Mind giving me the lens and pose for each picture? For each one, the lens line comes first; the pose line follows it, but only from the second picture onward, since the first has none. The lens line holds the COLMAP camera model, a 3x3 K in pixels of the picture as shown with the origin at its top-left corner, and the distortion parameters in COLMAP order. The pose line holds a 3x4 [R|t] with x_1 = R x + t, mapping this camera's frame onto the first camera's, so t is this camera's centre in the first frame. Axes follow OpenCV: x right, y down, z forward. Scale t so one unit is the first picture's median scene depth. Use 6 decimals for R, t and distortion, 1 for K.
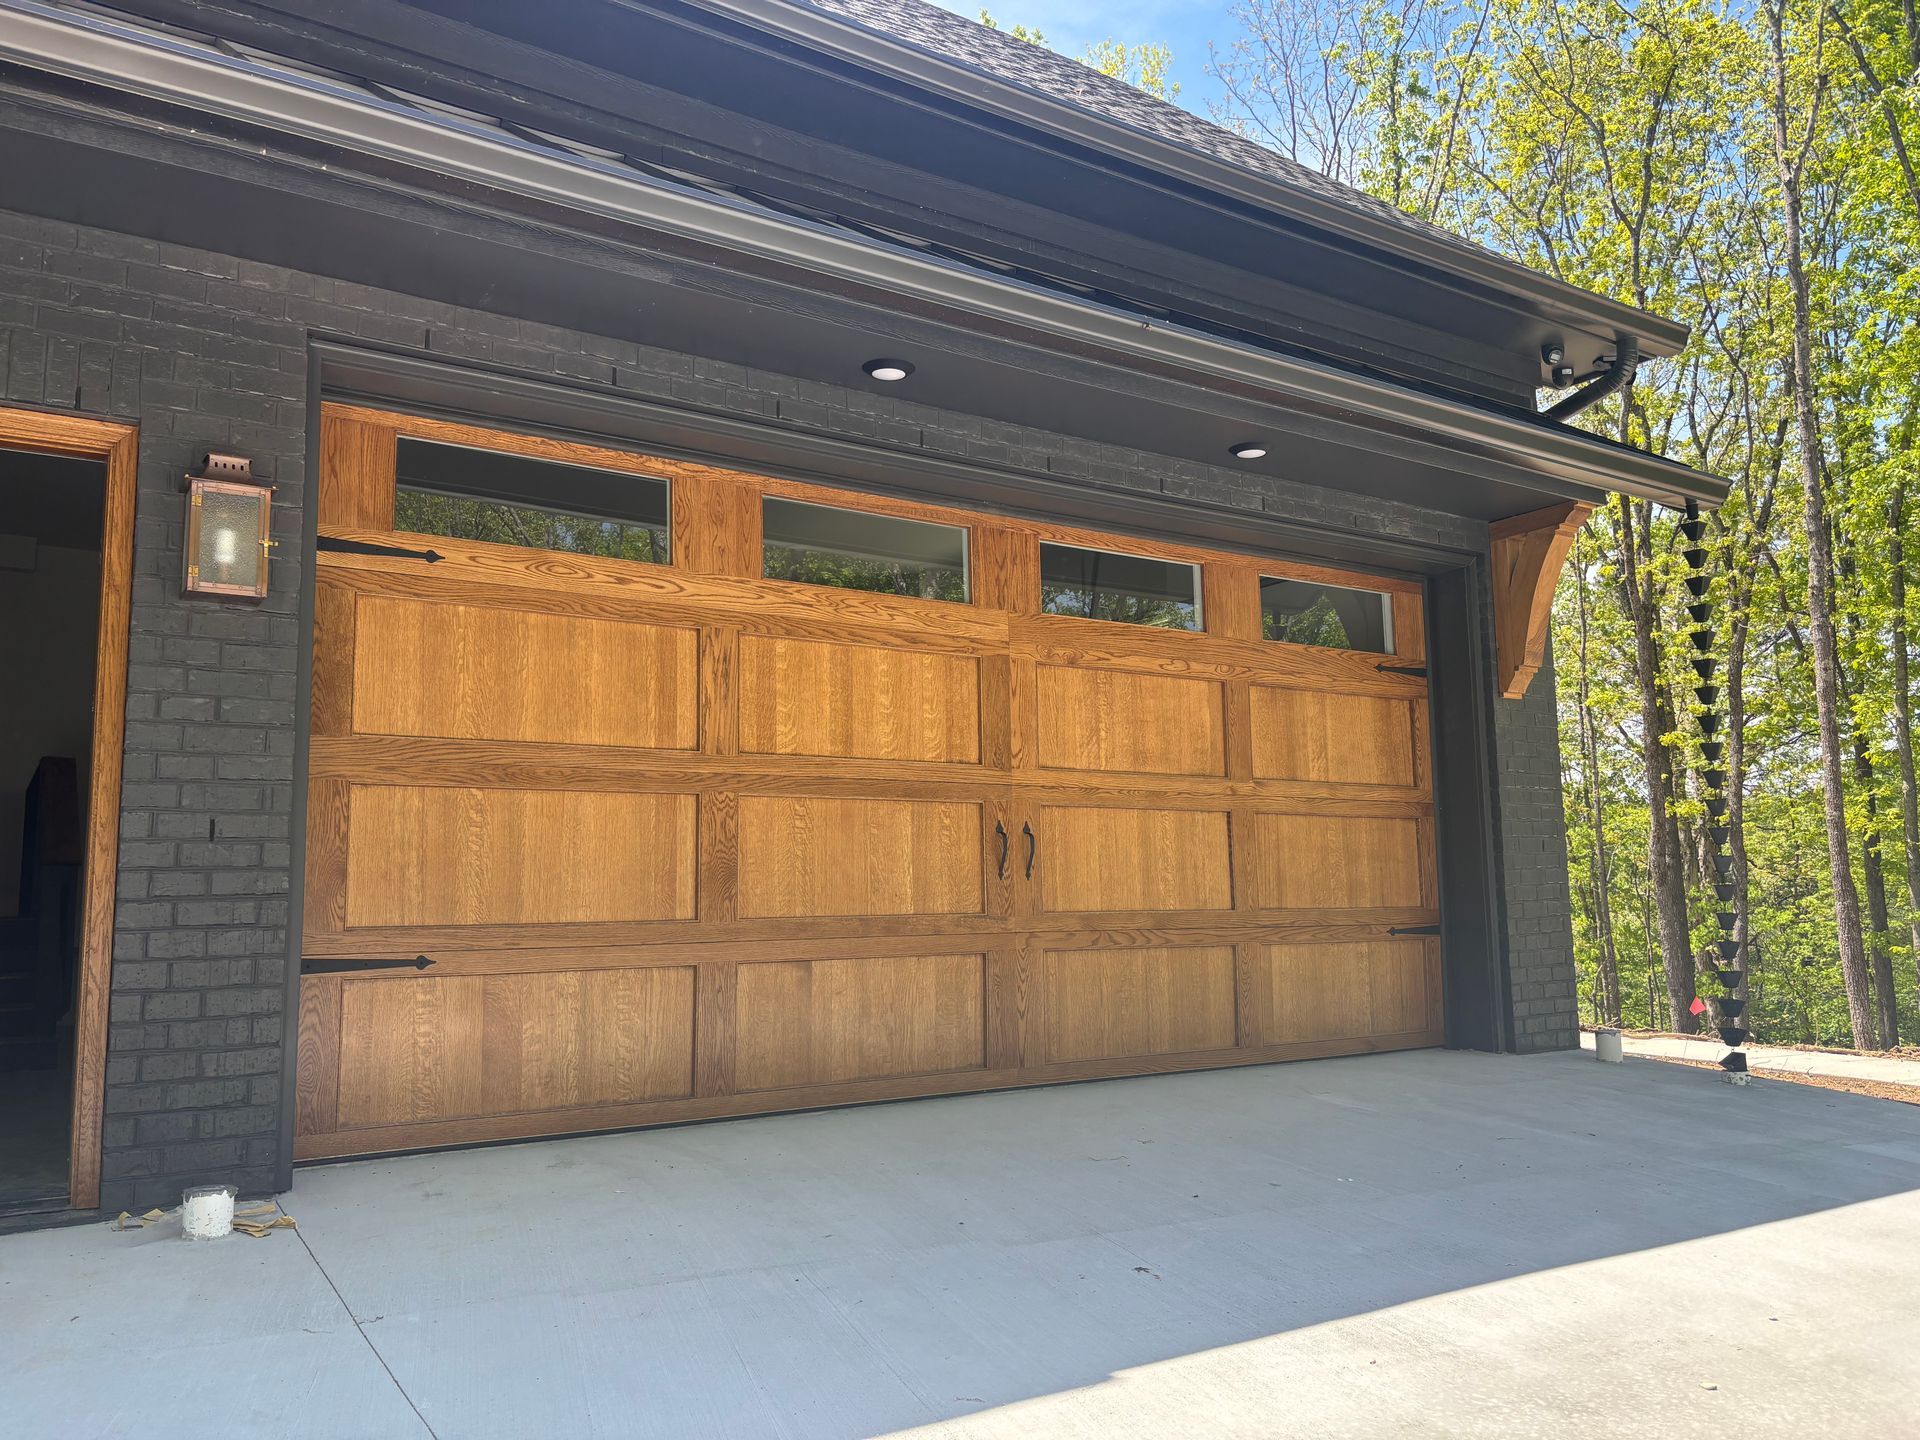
lens RADIAL K [[1435.2, 0, 952.4], [0, 1435.2, 714.7], [0, 0, 1]] dist [0.041125, -0.044372]
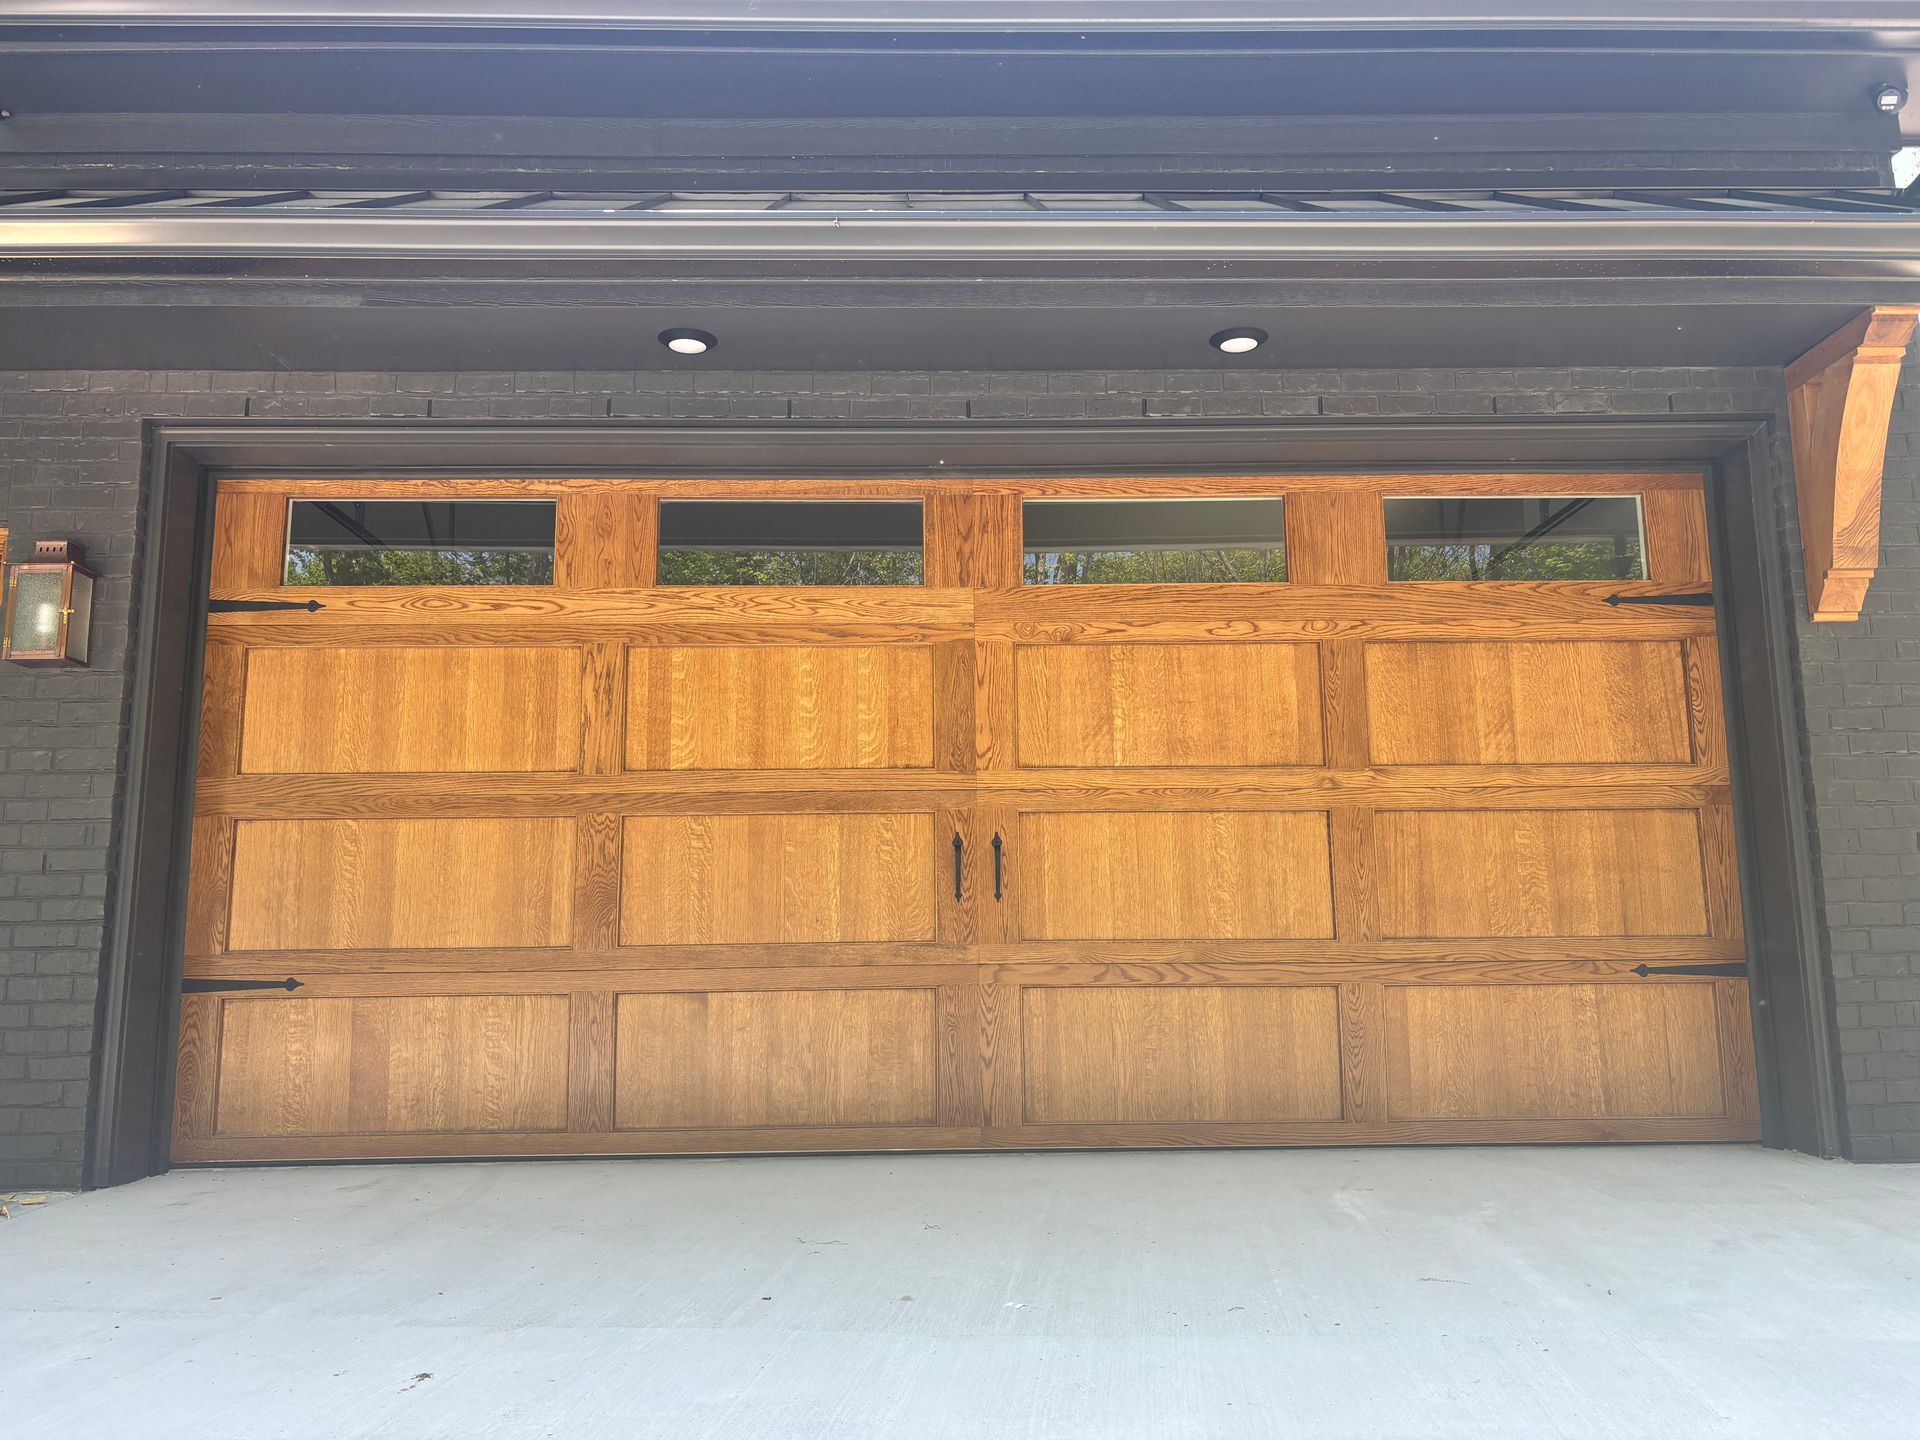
lens RADIAL K [[1435.2, 0, 952.4], [0, 1435.2, 714.7], [0, 0, 1]] dist [0.041125, -0.044372]
pose [[0.845137, -0.081680, -0.528273, 0.535658], [0.068194, 0.996657, -0.045003, 0.046355], [0.530182, 0.002009, 0.847881, 0.300925]]
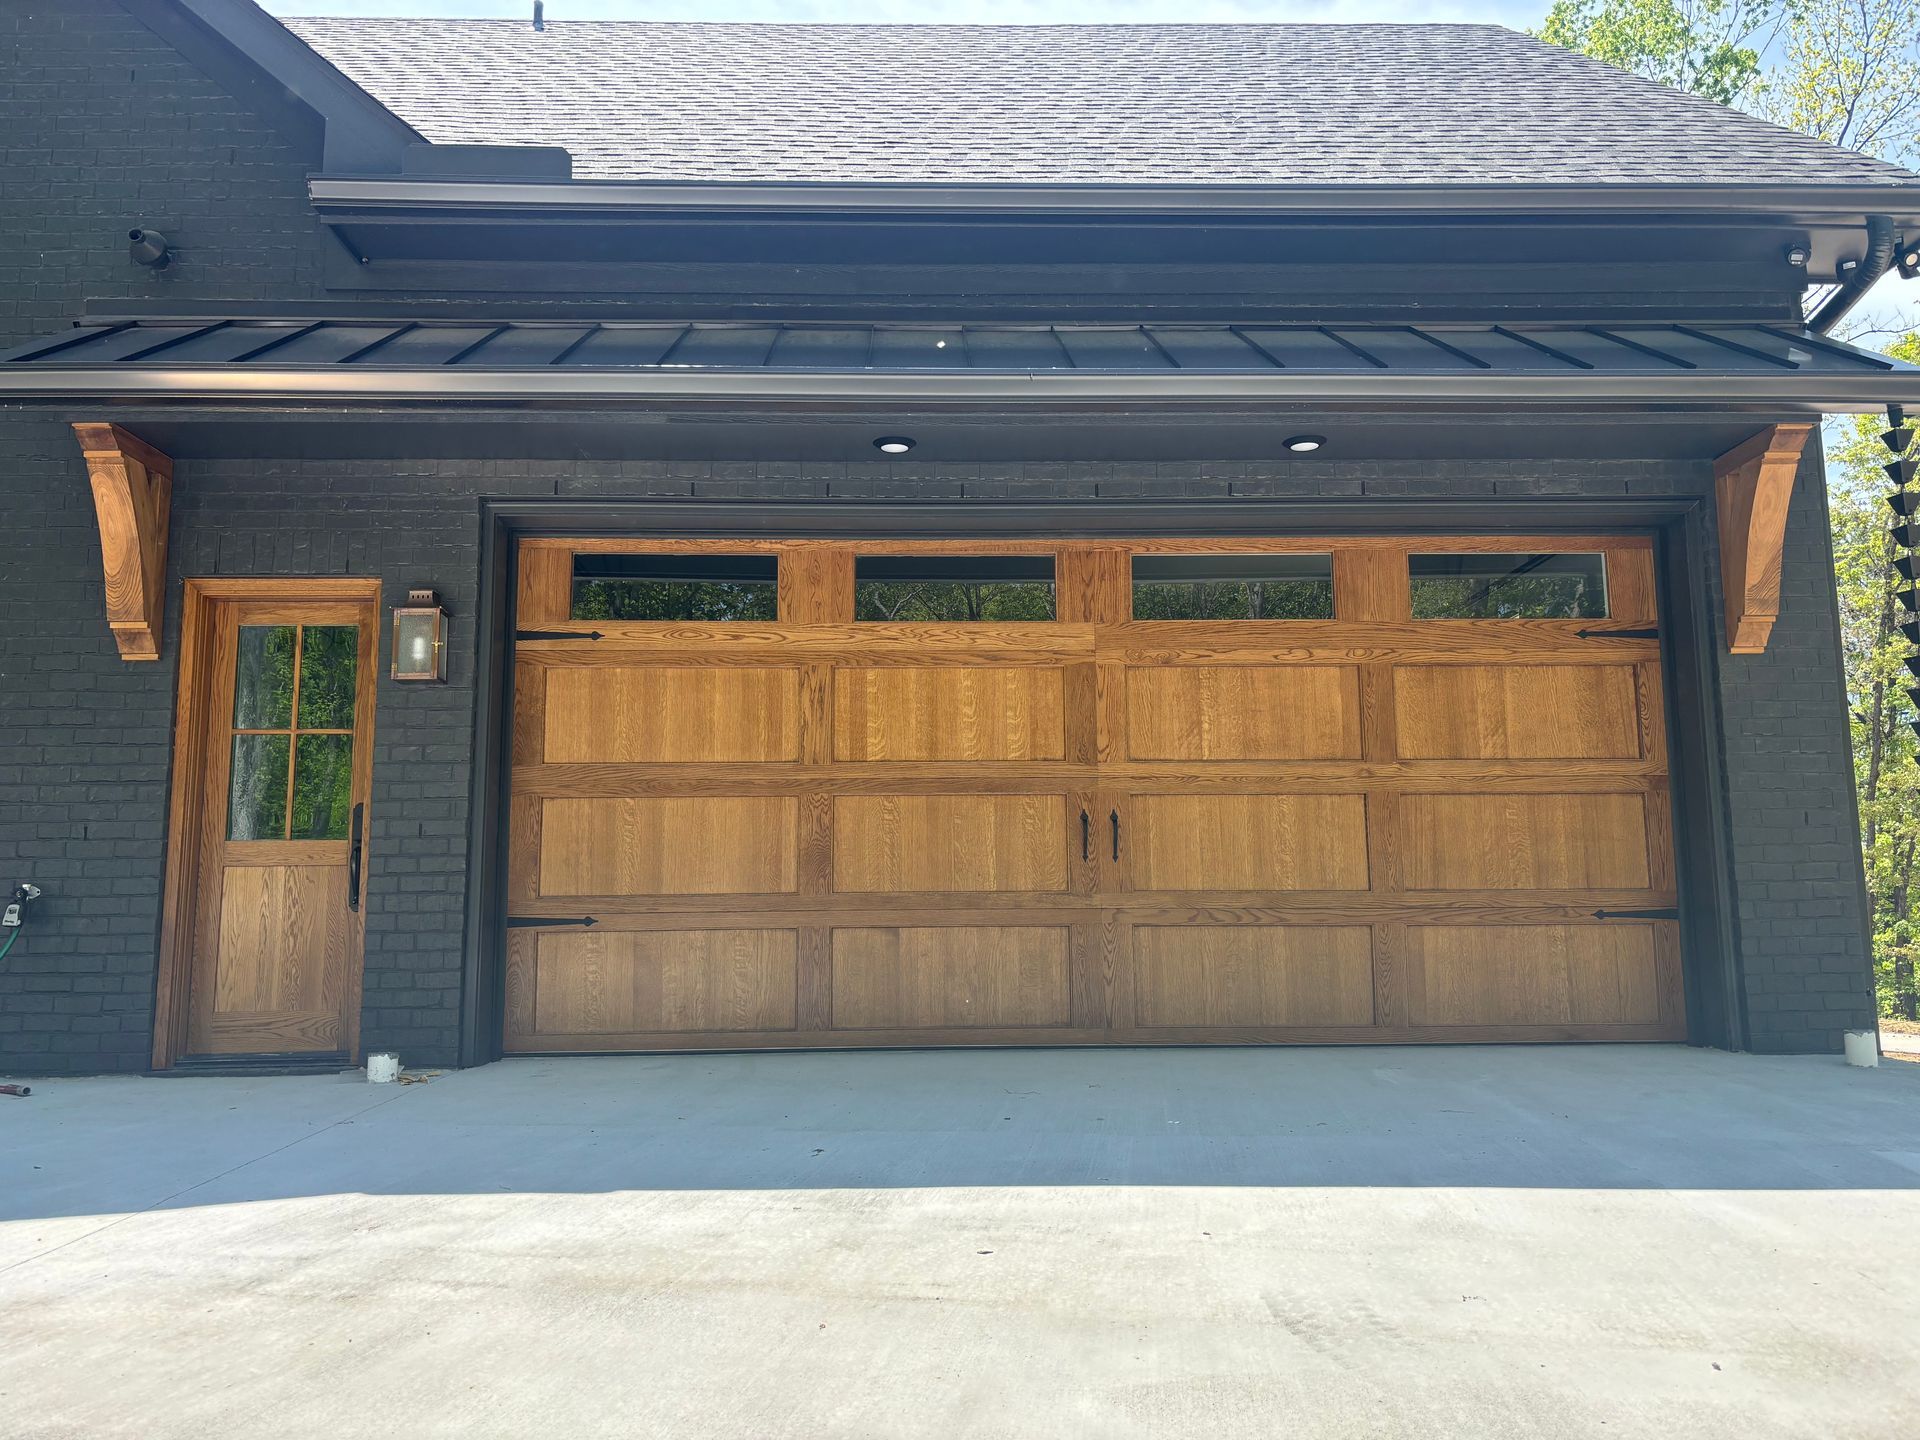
lens RADIAL K [[1382.8, 0, 960.0], [0, 1382.8, 720.0], [0, 0, 1]] dist [0.060846, -0.122343]
pose [[0.846696, -0.067164, -0.527821, 0.582708], [0.064734, 0.997635, -0.023106, 0.024633], [0.528124, -0.014604, 0.849042, 0.024838]]
